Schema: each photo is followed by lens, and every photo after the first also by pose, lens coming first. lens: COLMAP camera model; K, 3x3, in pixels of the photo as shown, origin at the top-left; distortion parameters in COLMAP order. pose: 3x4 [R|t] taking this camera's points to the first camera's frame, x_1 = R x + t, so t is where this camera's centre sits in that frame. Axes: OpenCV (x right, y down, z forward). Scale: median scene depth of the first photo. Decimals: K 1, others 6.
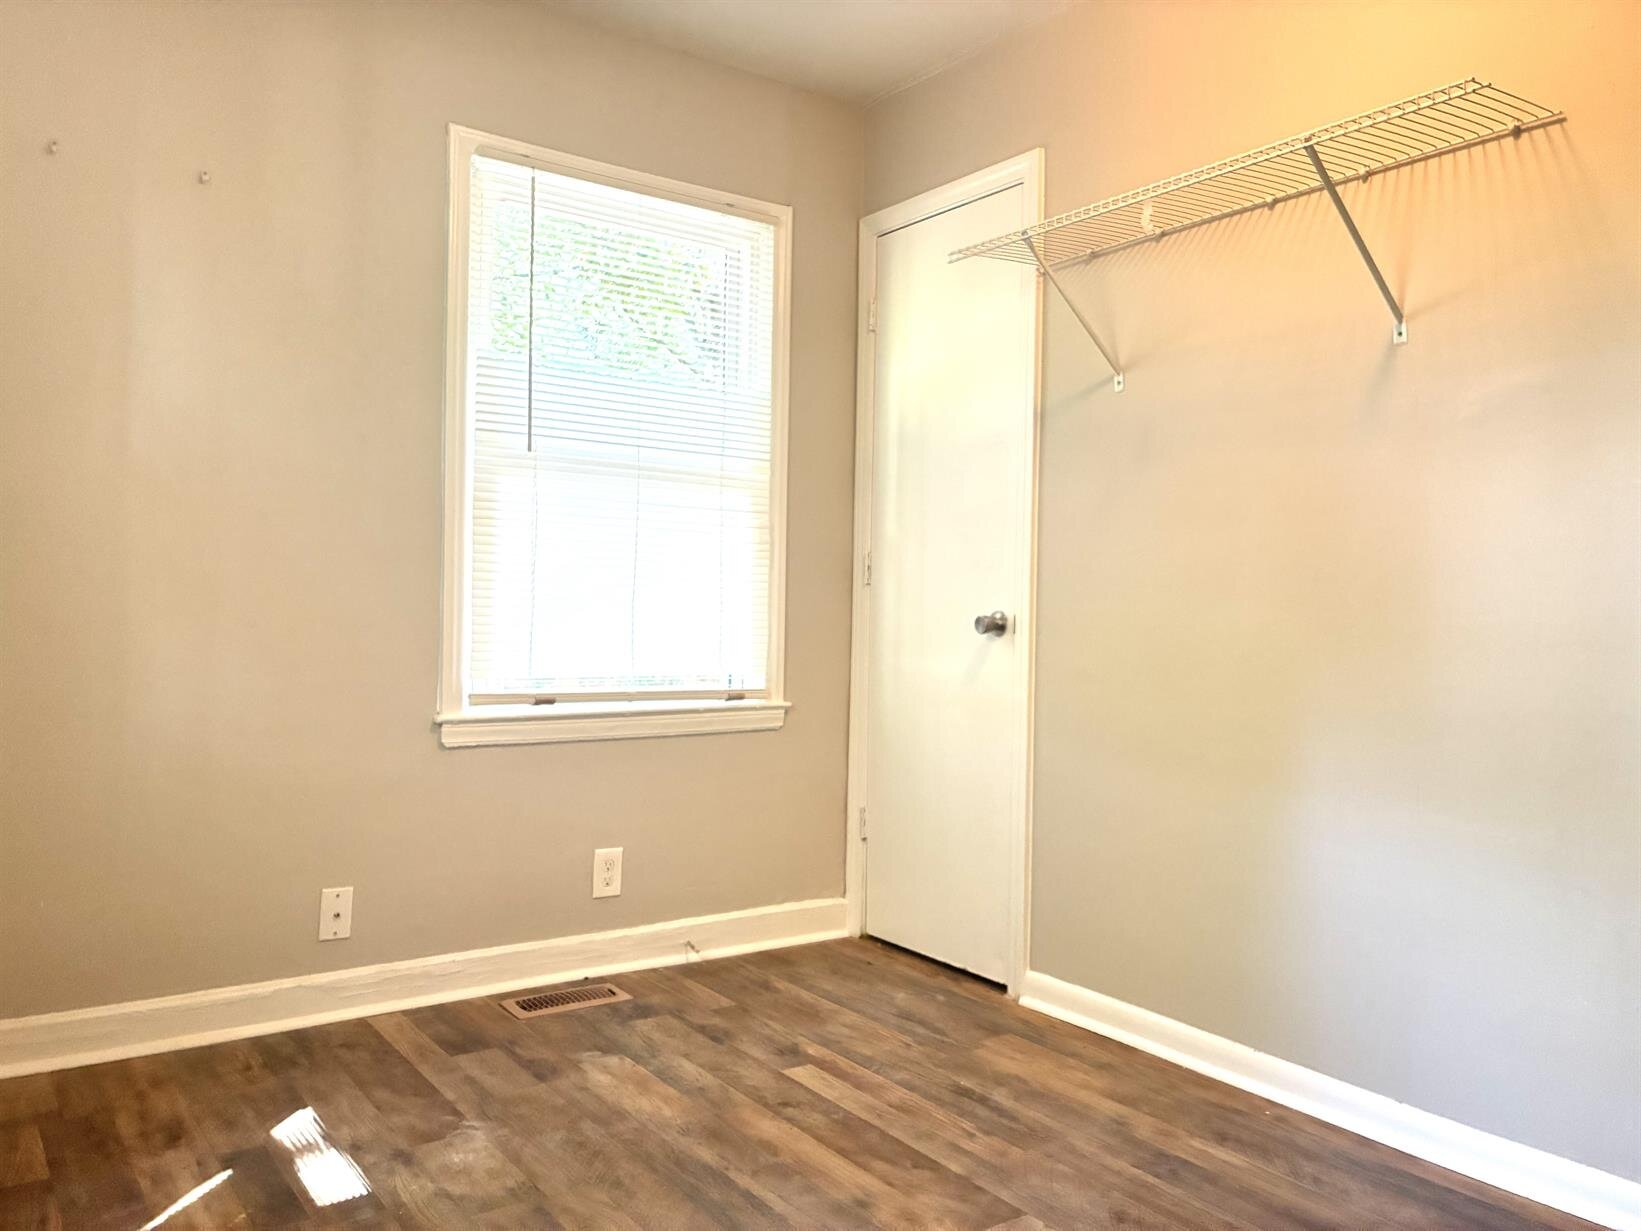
lens RADIAL K [[1240.4, 0, 829.7], [0, 1240.4, 612.0], [0, 0, 1]] dist [0.034333, -0.060819]
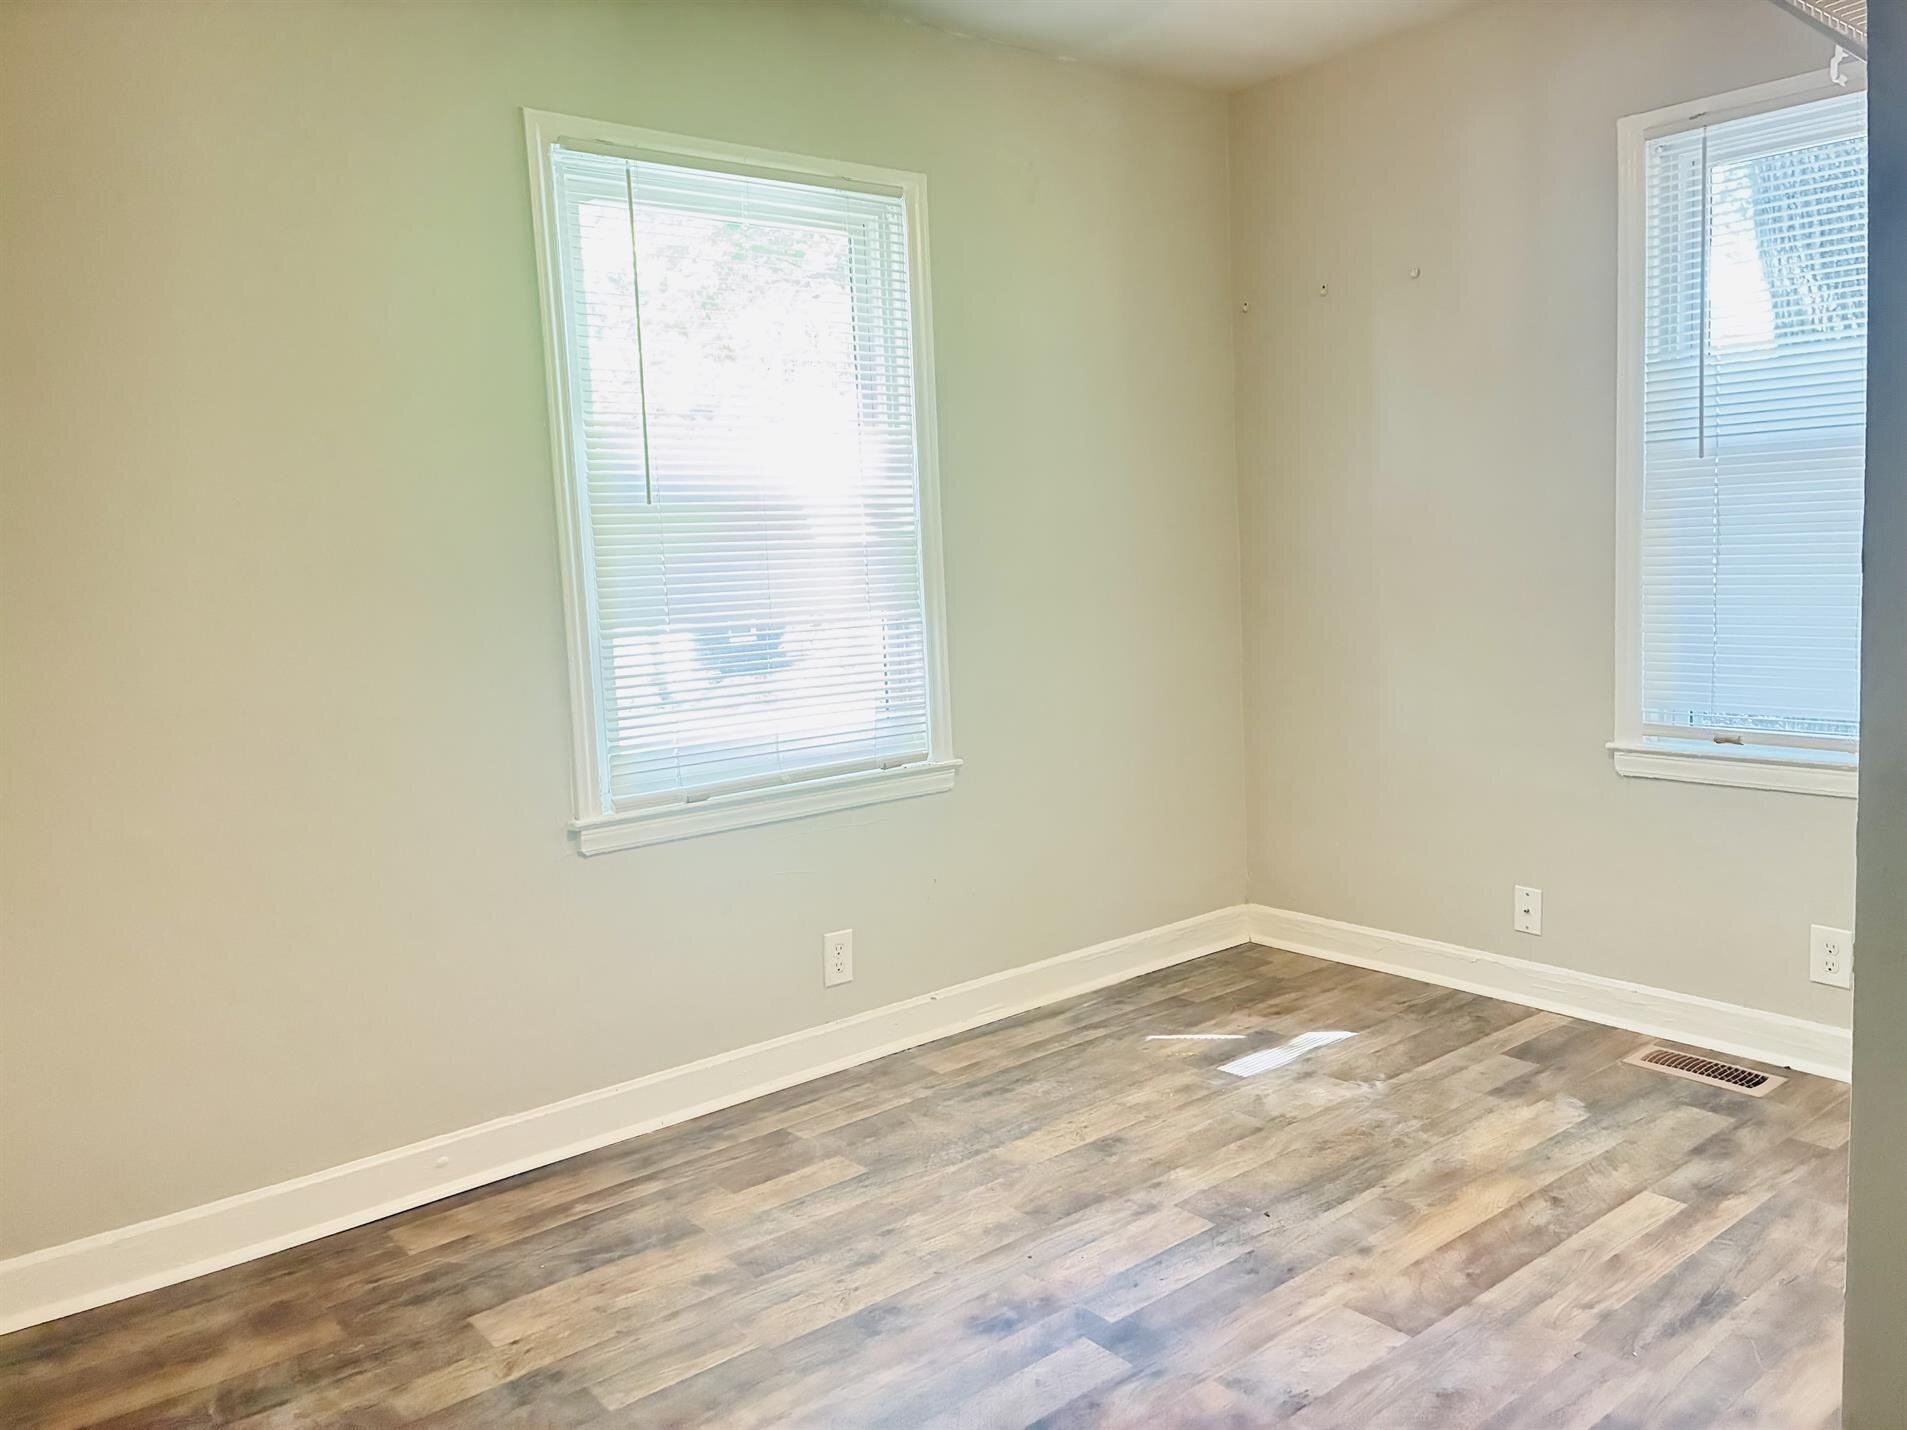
lens RADIAL K [[1441.5, 0, 940.9], [0, 1441.5, 720.5], [0, 0, 1]] dist [0.034333, -0.060819]
pose [[0.043439, 0.099679, -0.994071, 0.978744], [0.037138, 0.994161, 0.101310, -0.085103], [0.998366, -0.041318, 0.039484, 0.515484]]
